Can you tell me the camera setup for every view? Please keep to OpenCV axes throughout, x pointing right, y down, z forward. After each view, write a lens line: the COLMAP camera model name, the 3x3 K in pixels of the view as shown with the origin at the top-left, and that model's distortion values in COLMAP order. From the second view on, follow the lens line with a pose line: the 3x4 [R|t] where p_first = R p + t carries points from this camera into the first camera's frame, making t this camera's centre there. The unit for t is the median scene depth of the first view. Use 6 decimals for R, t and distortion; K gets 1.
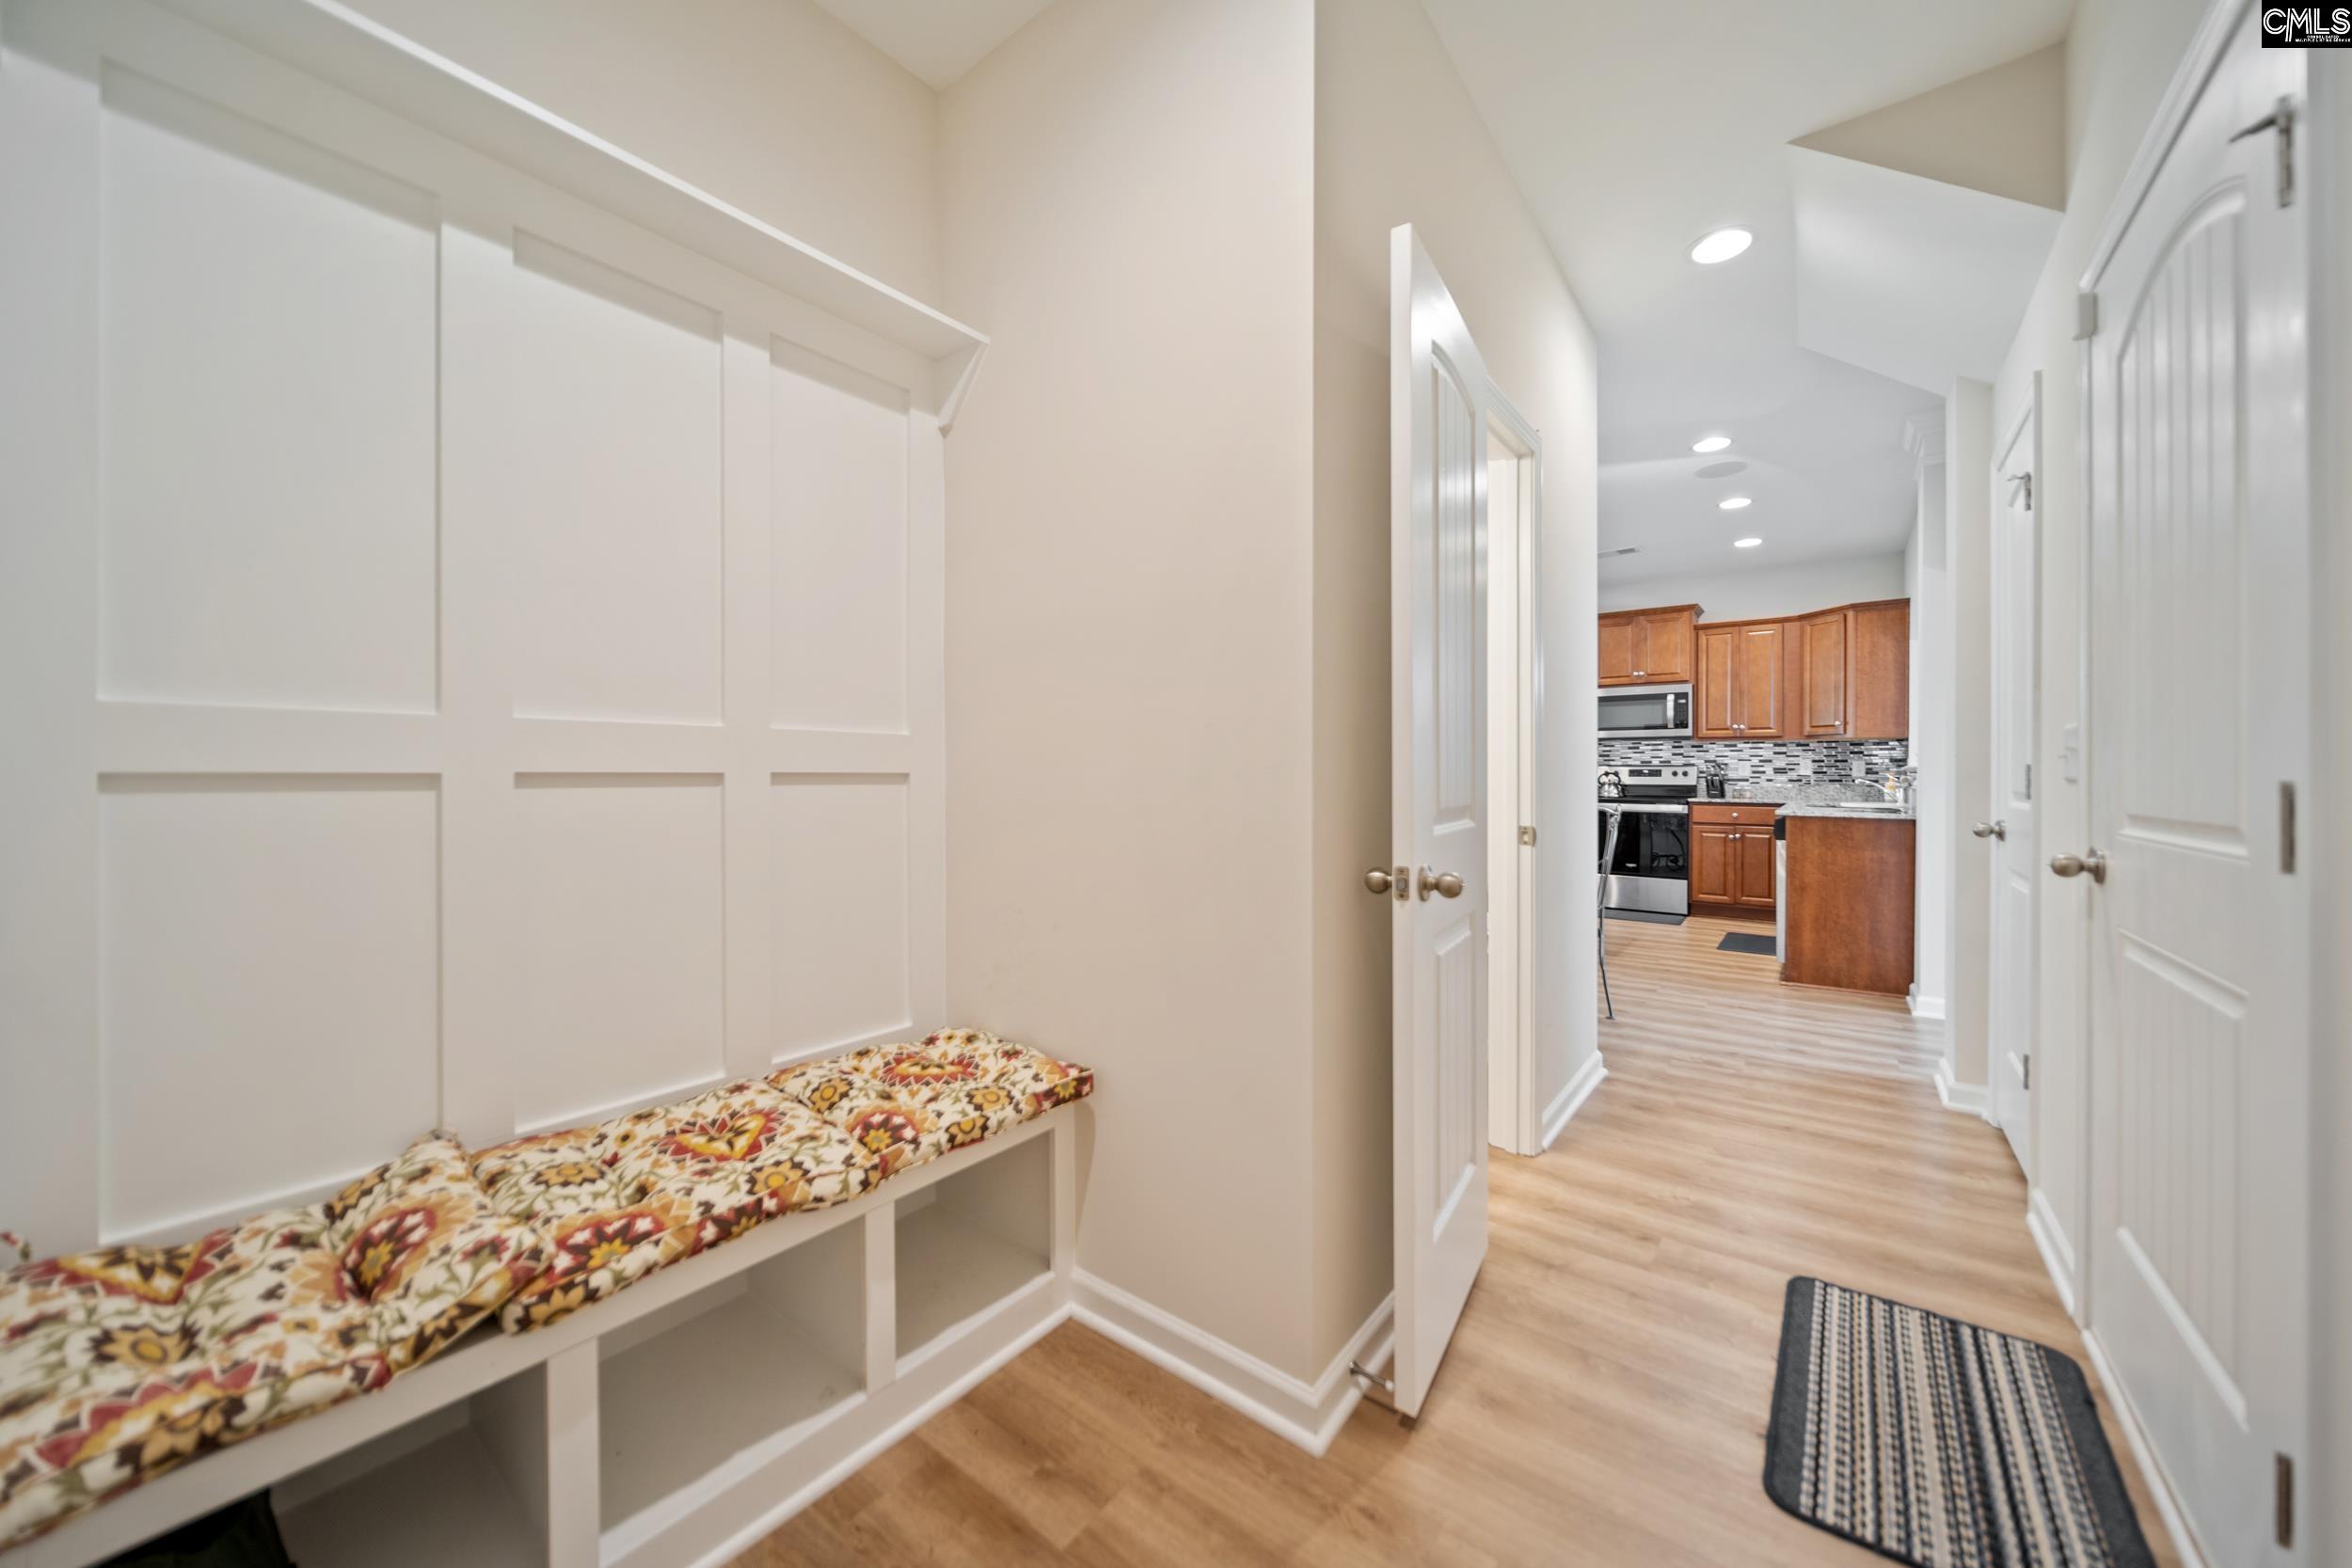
lens RADIAL K [[837.9, 0, 1180.7], [0, 837.9, 778.0], [0, 0, 1]] dist [0.000596, 0.000053]
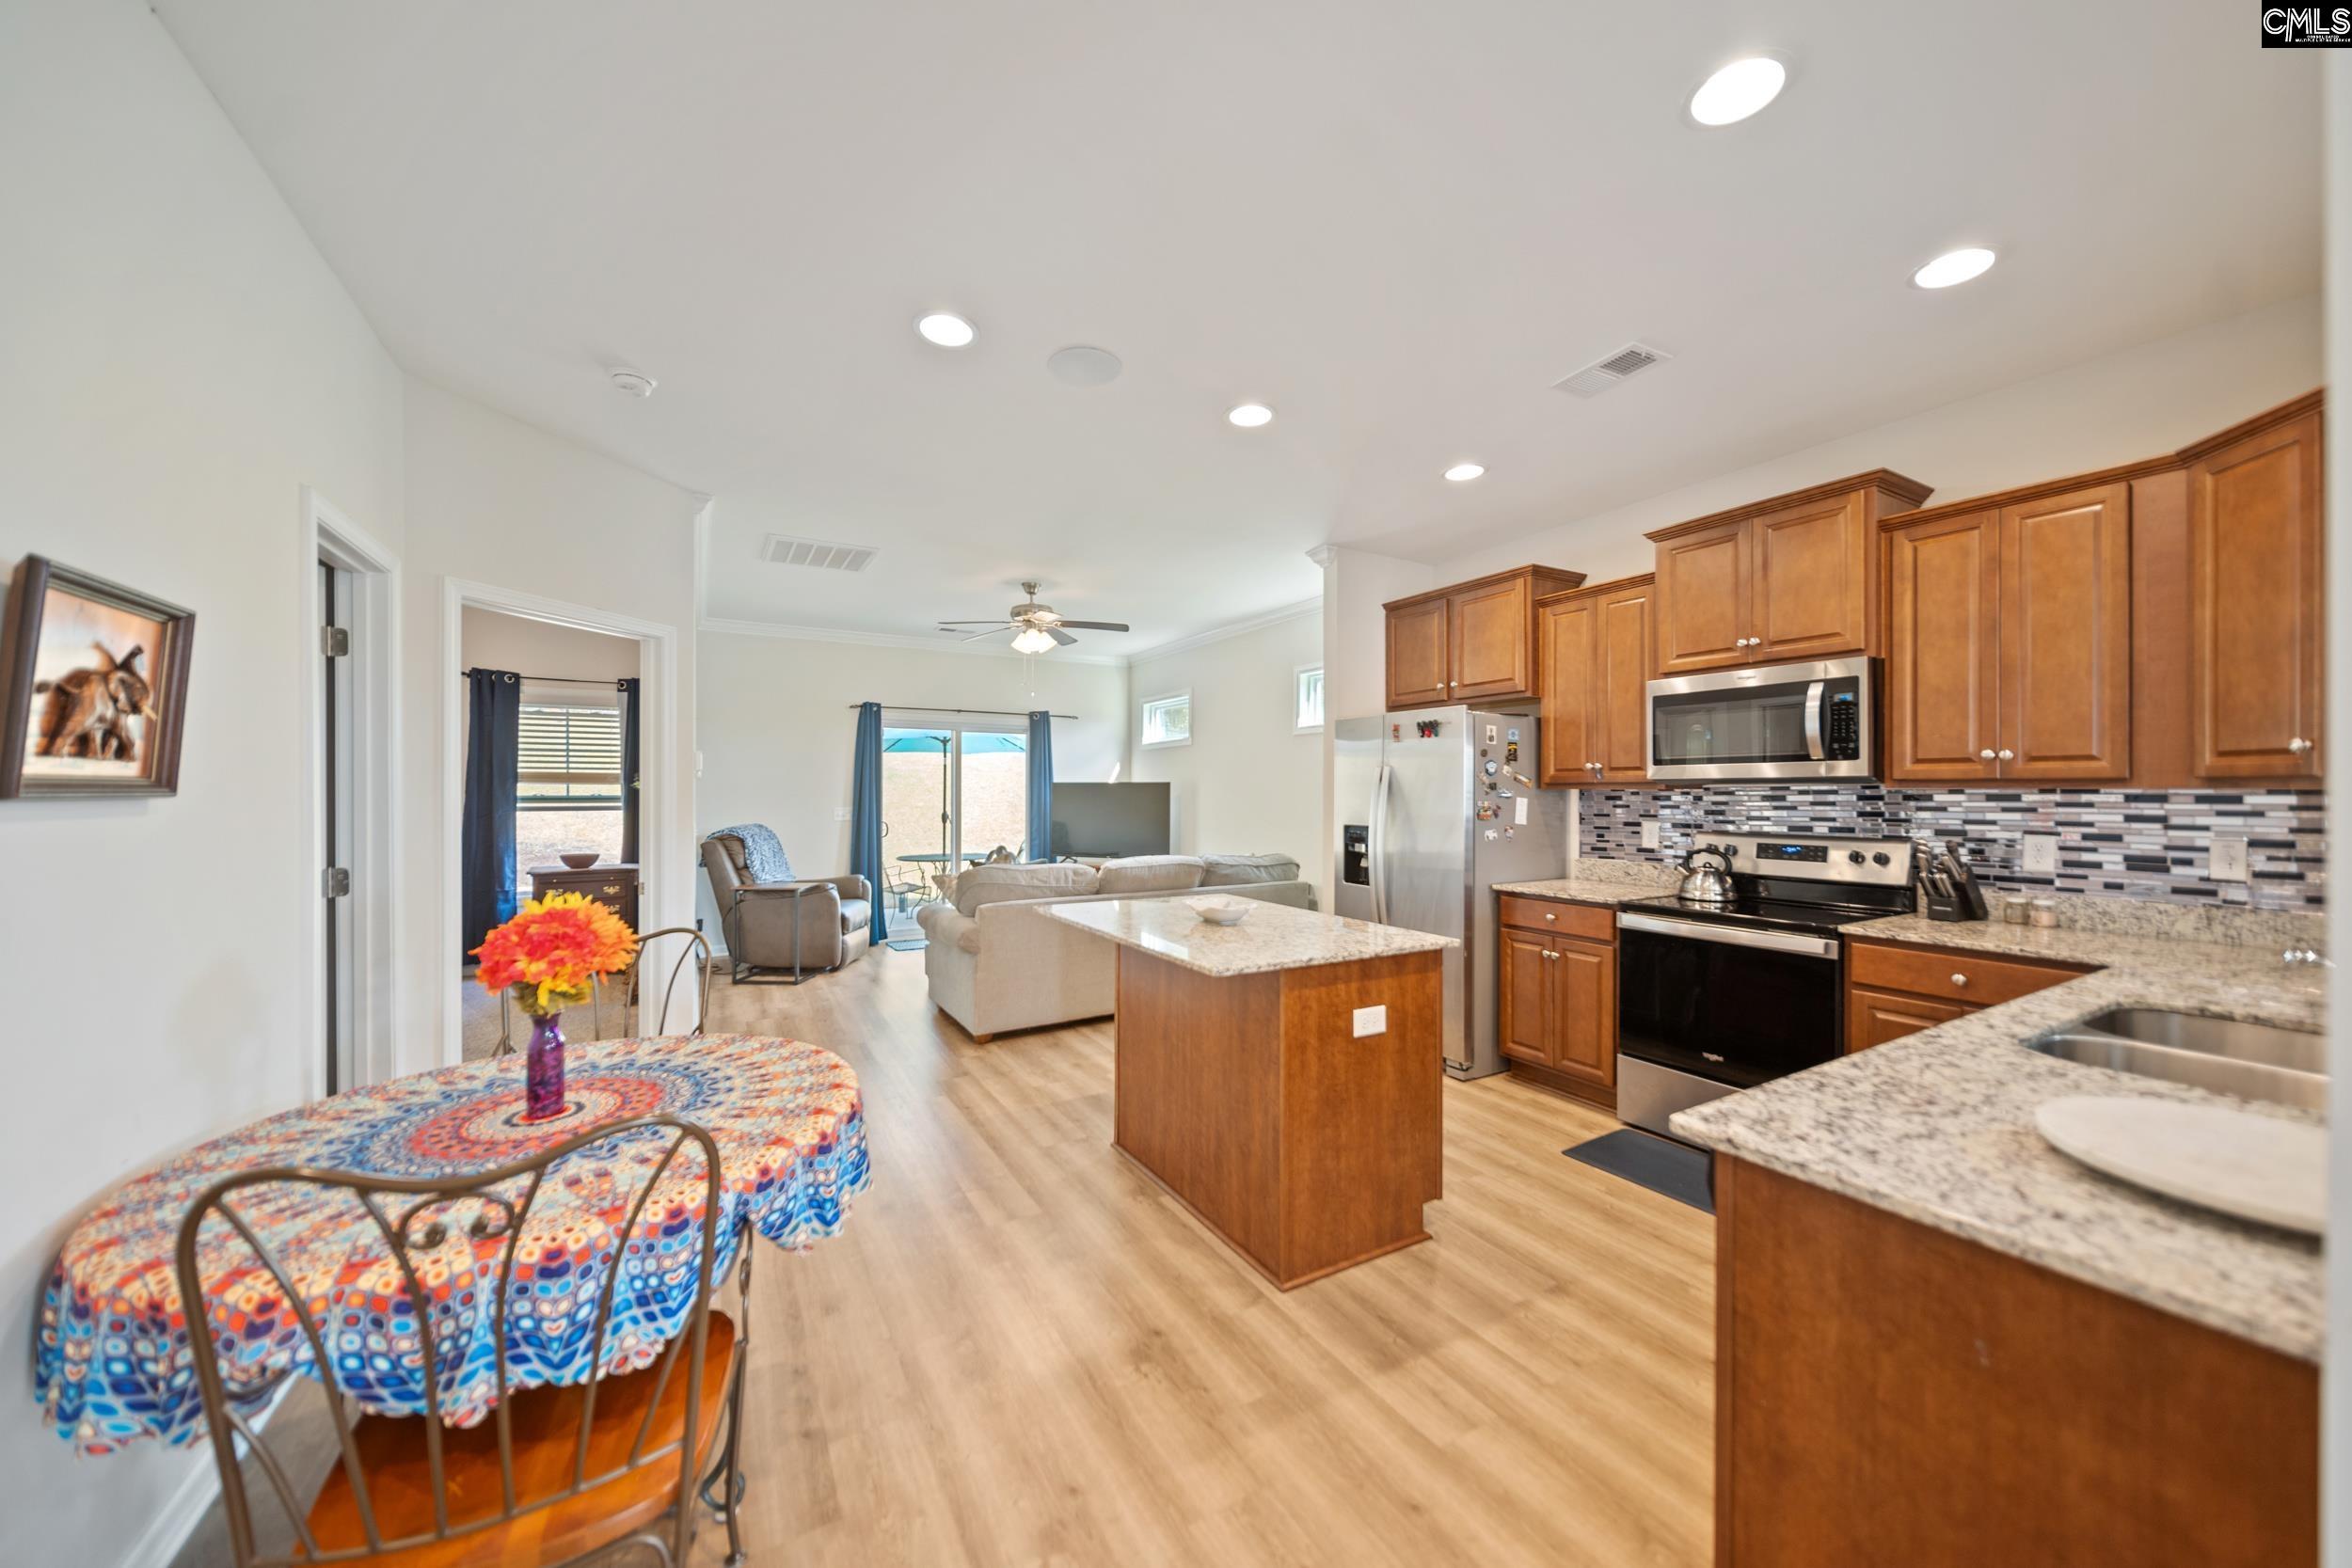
lens RADIAL K [[837.9, 0, 1178.7], [0, 837.9, 790.9], [0, 0, 1]] dist [0.000596, 0.000053]
pose [[0.928609, 0.001536, -0.371057, 0.437416], [-0.005350, 0.999943, -0.009250, -0.036643], [0.371022, 0.010574, 0.928564, 0.463668]]
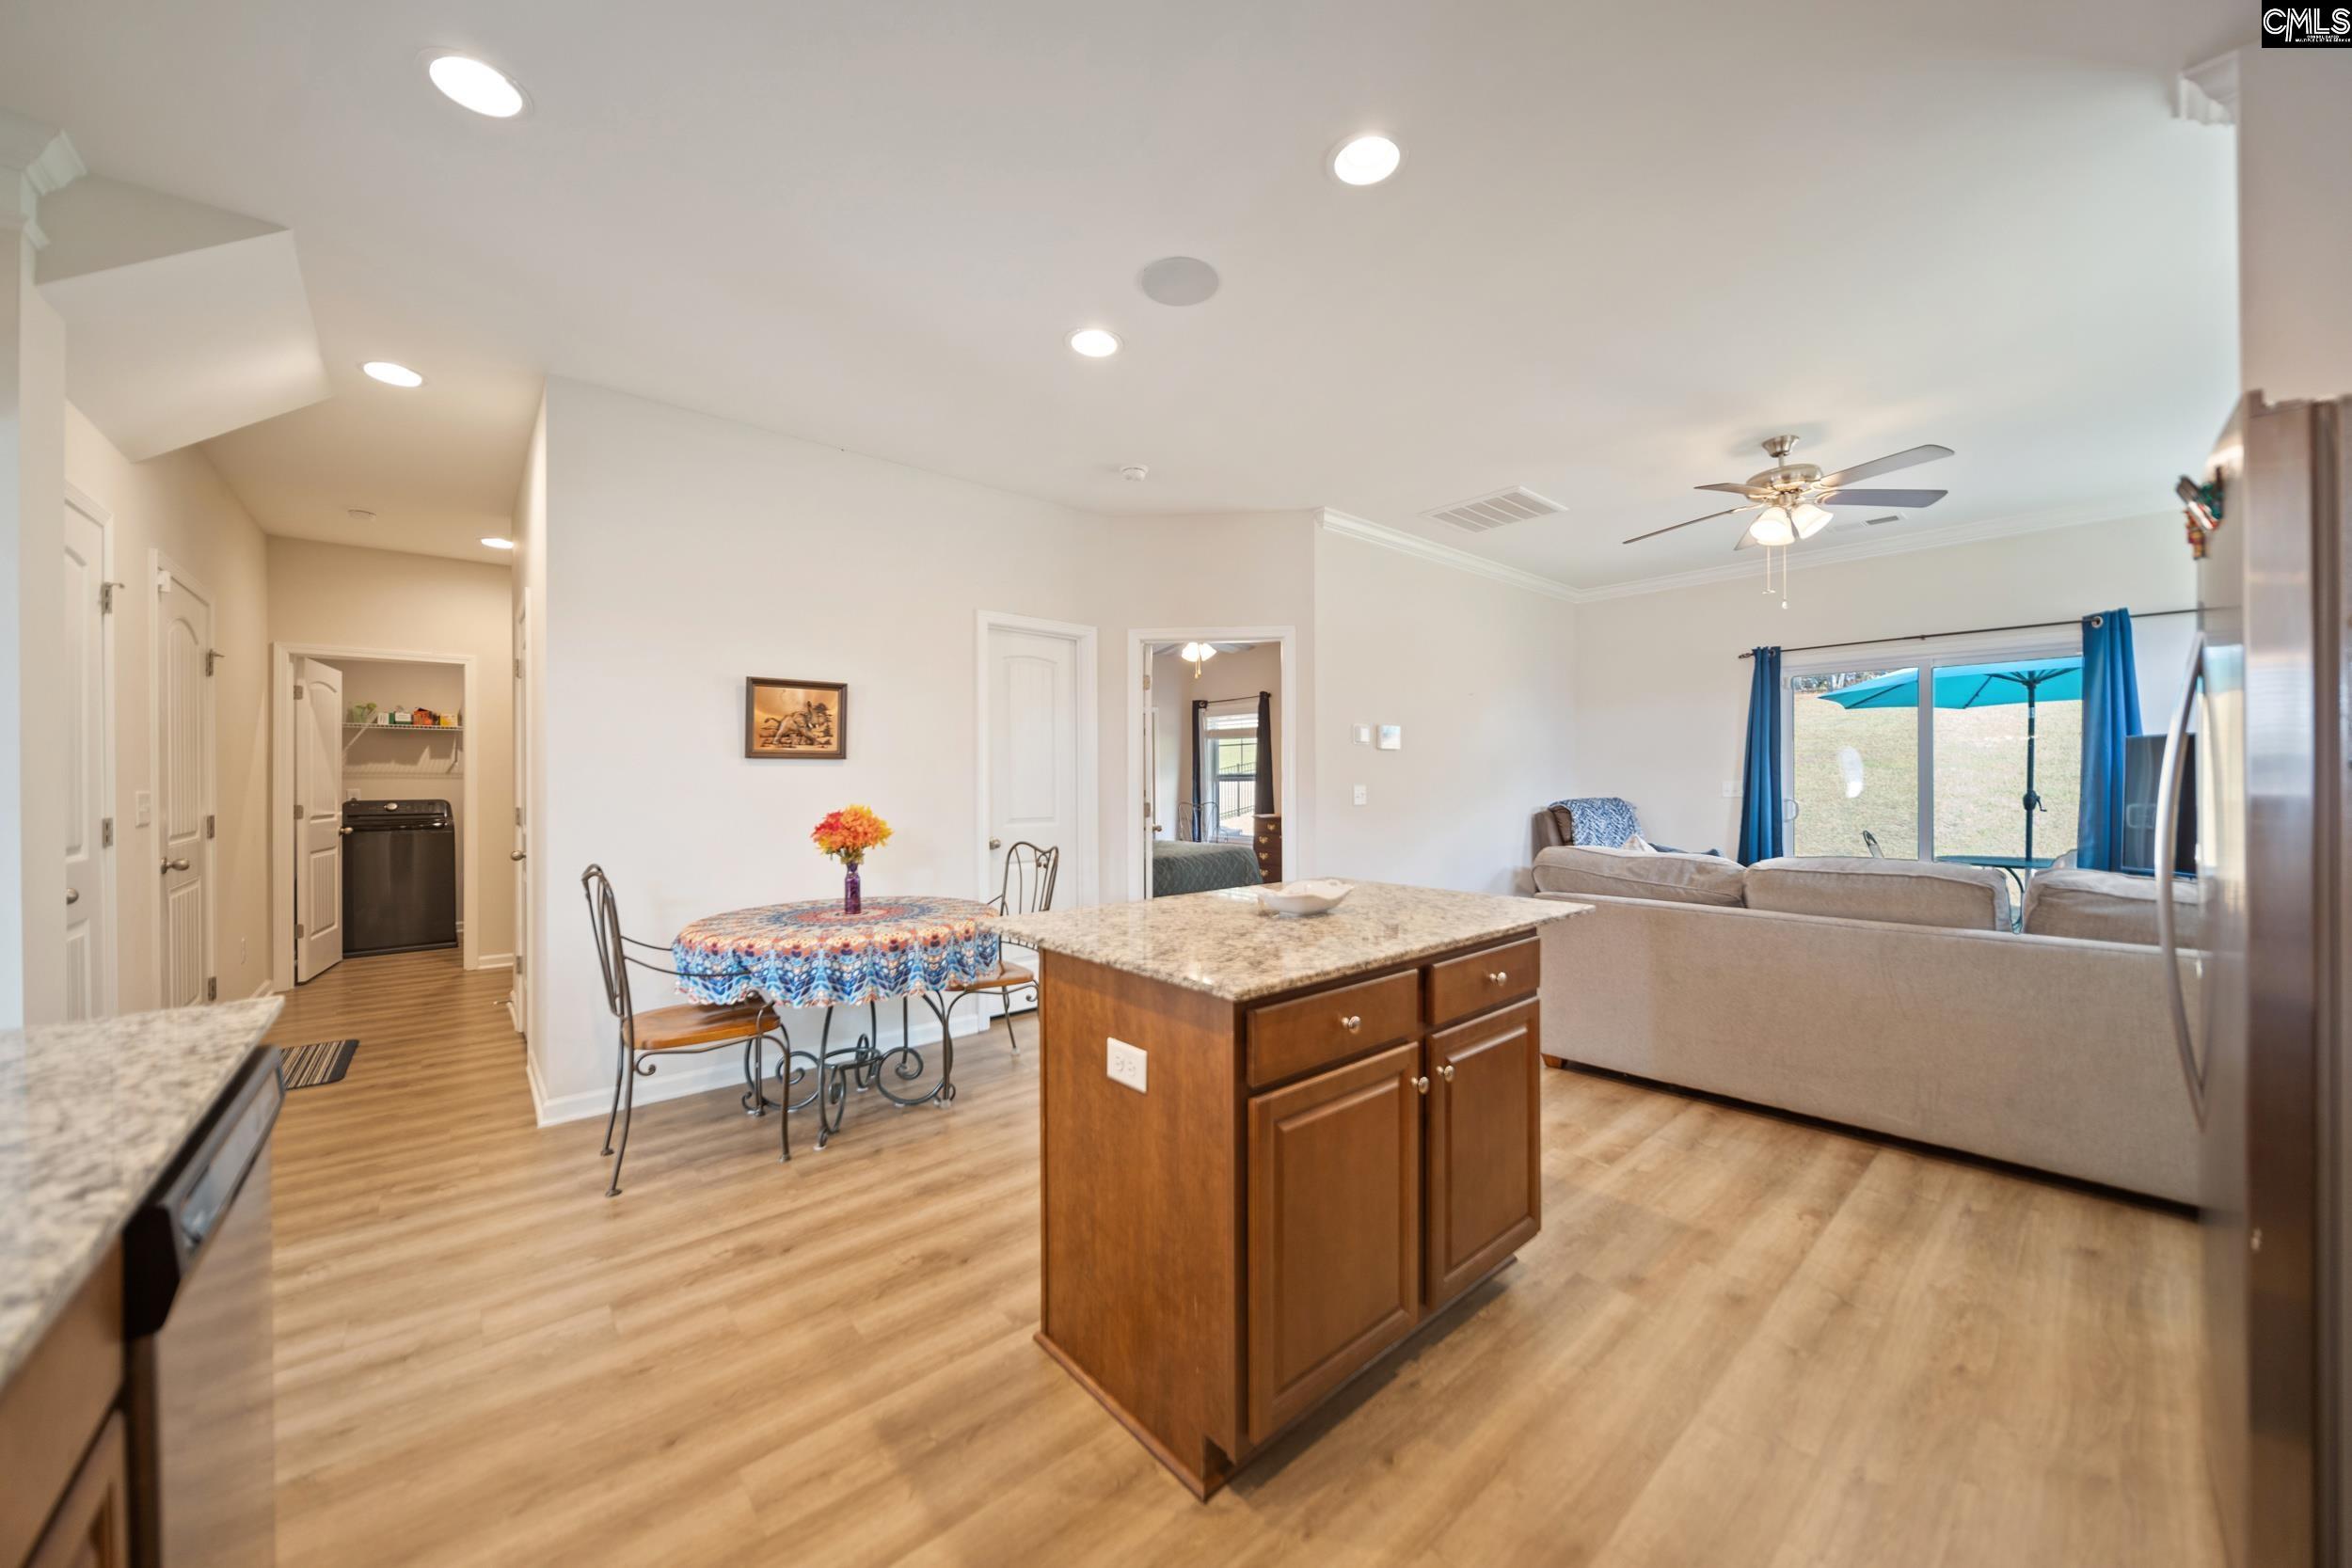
lens RADIAL K [[837.9, 0, 1165.5], [0, 837.9, 776.1], [0, 0, 1]] dist [0.000596, 0.000053]
pose [[-0.193030, -0.001380, -0.981192, 0.611468], [-0.006180, 0.999981, -0.000190, -0.024348], [0.981173, 0.006027, -0.193035, 0.880174]]
